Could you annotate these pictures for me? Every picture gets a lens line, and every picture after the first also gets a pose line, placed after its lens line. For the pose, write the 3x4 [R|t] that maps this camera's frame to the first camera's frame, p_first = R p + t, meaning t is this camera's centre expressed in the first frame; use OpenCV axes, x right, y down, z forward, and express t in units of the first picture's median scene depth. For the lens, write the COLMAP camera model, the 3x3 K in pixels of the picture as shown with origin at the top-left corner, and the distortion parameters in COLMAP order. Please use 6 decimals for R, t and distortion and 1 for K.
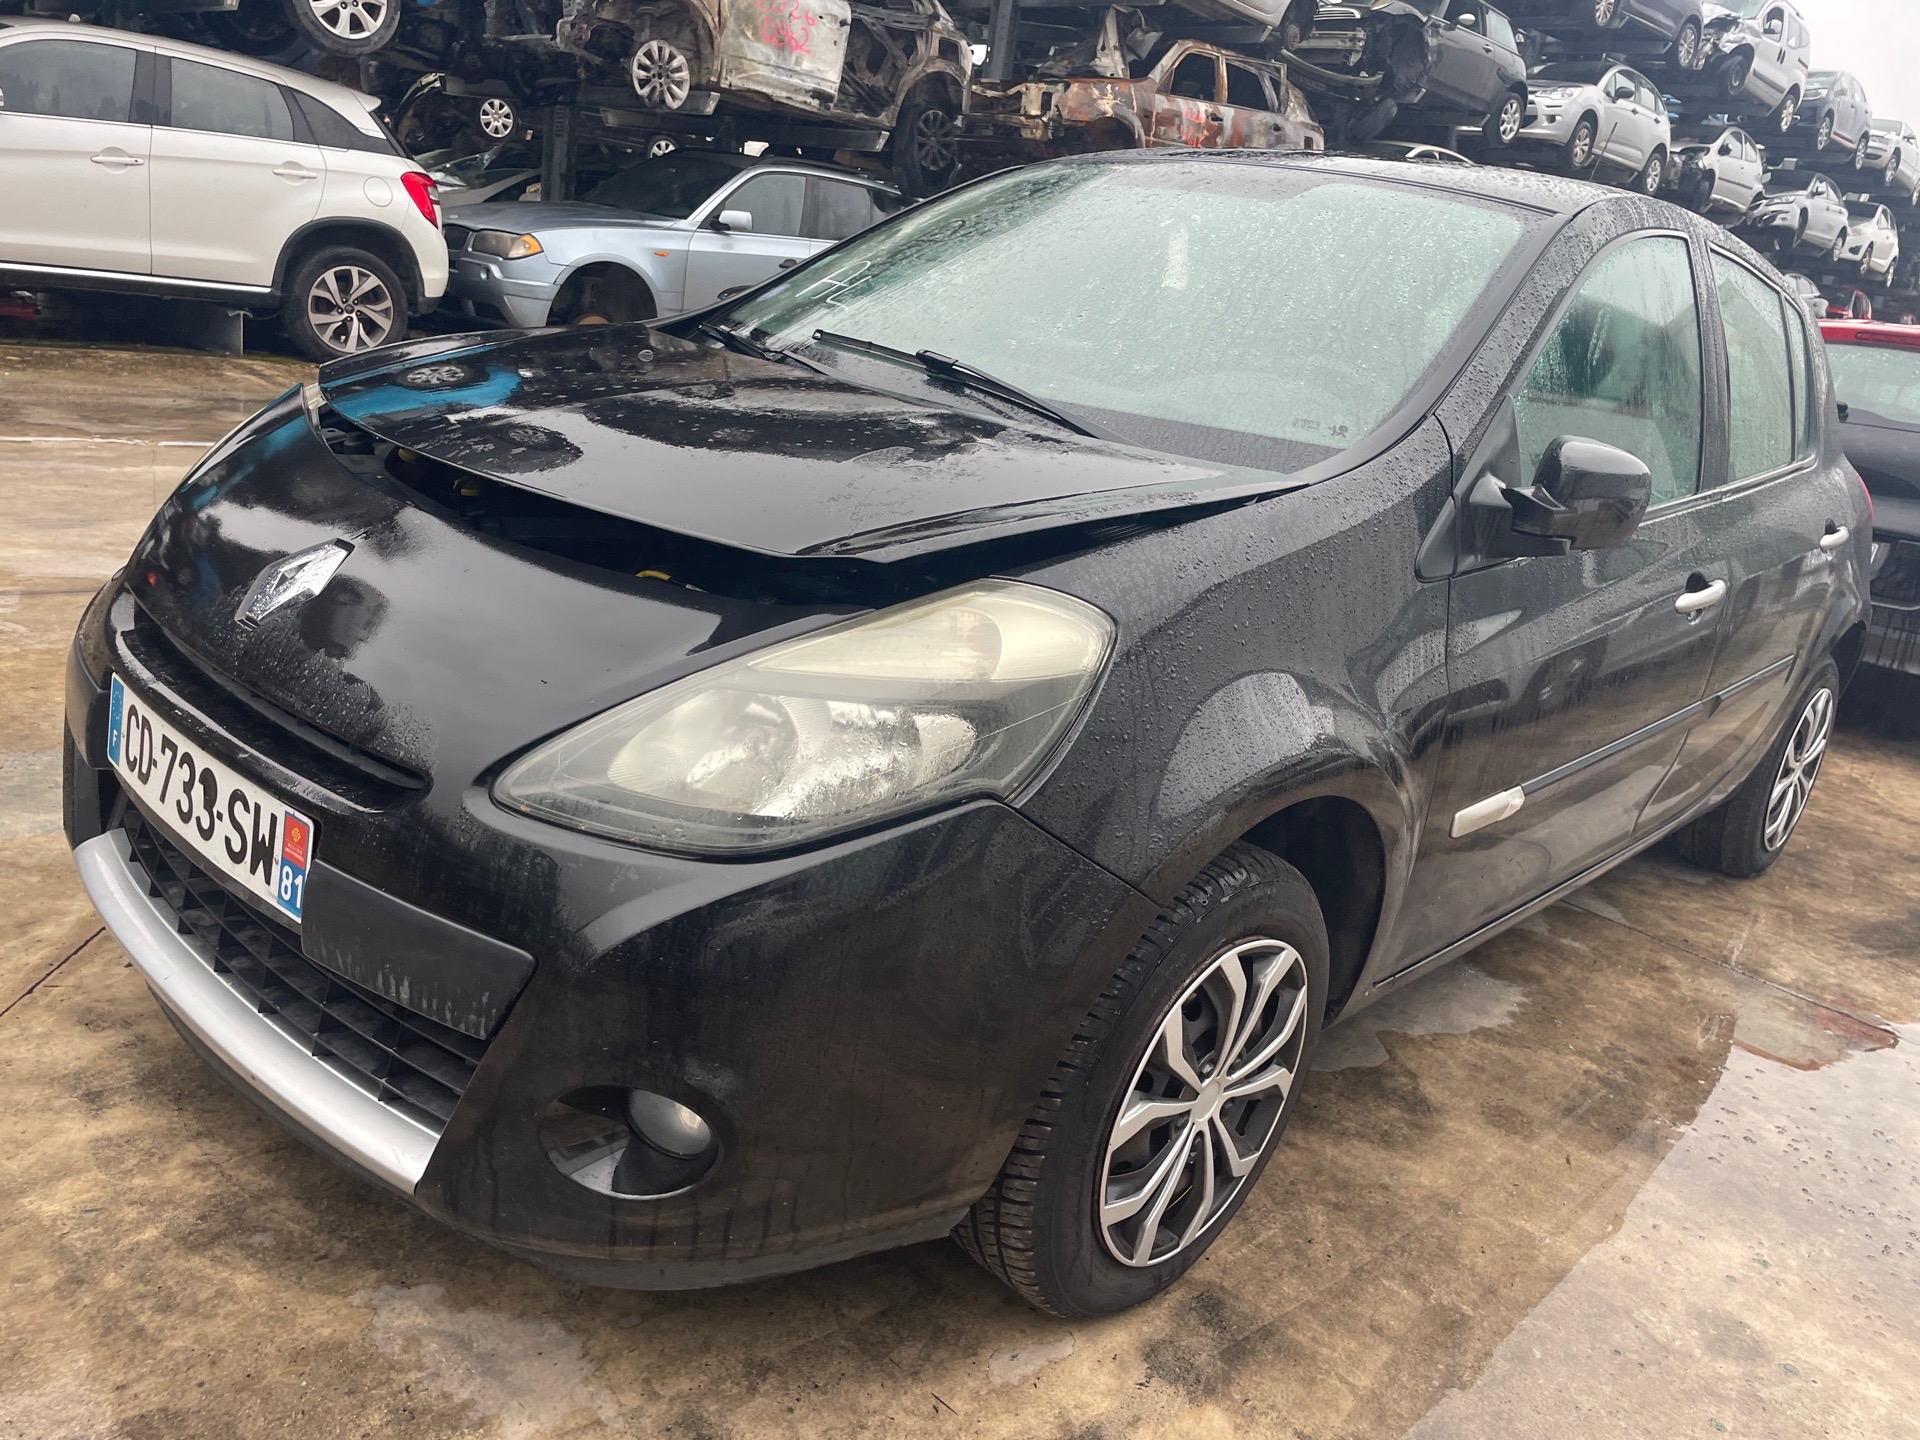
lens RADIAL K [[1457.4, 0, 969.0], [0, 1457.4, 735.0], [0, 0, 1]] dist [0.072483, -0.096061]
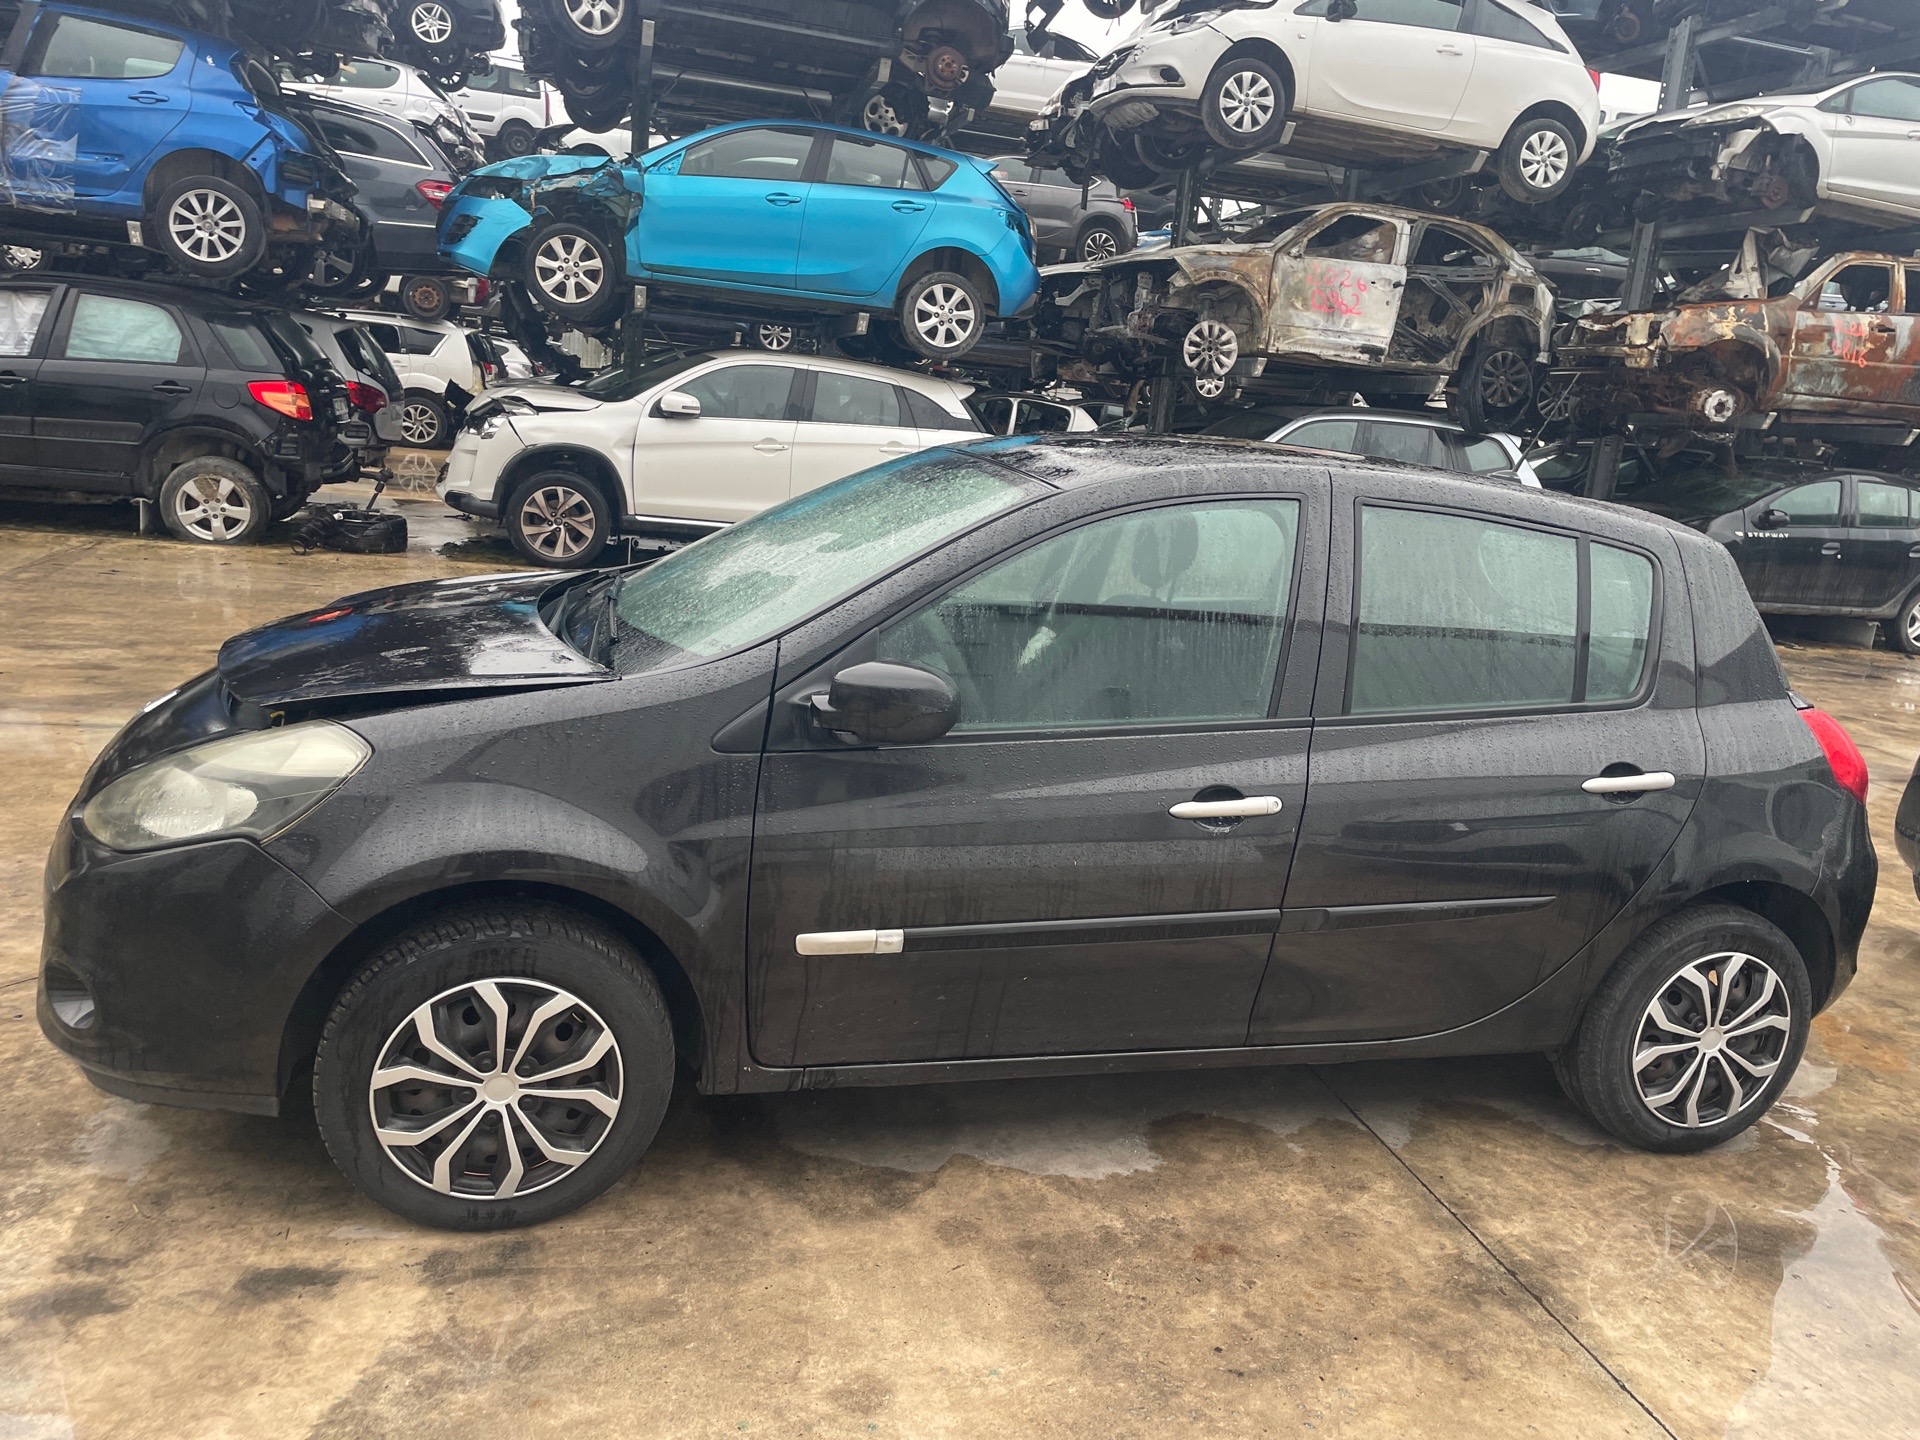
lens RADIAL K [[1457.4, 0, 971.8], [0, 1457.4, 718.6], [0, 0, 1]] dist [0.072483, -0.096061]
pose [[0.851605, 0.050688, -0.521727, 0.229896], [-0.132284, 0.983880, -0.120337, -0.000190], [0.507217, 0.171495, 0.844583, -0.011973]]
